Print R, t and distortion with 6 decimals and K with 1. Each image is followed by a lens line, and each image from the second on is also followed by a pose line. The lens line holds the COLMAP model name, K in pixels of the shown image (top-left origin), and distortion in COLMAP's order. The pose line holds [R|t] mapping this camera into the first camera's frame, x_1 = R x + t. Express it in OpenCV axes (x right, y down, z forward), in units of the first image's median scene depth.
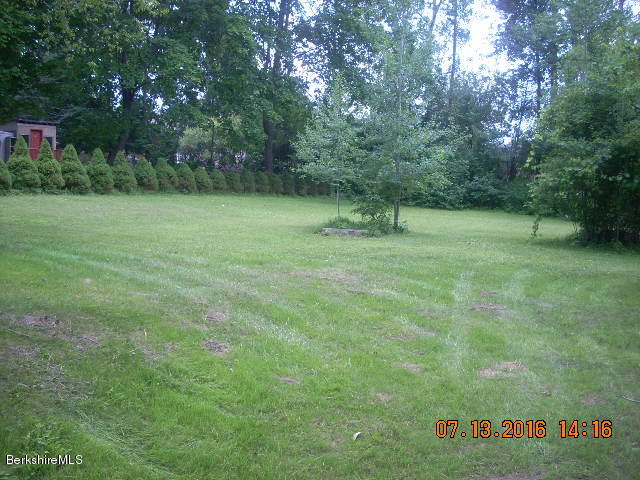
lens RADIAL K [[685.2, 0, 320.0], [0, 685.2, 239.9], [0, 0, 1]] dist [-0.029292, 0.000000]
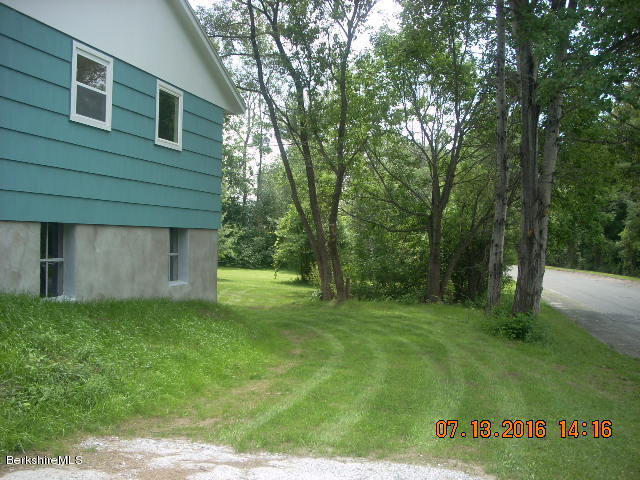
lens RADIAL K [[685.2, 0, 319.6], [0, 685.2, 240.6], [0, 0, 1]] dist [-0.029292, 0.000000]
pose [[0.973478, 0.000274, 0.228780, -0.034916], [0.020621, 0.995824, -0.088939, 0.062760], [-0.227849, 0.091298, 0.969407, -1.042108]]
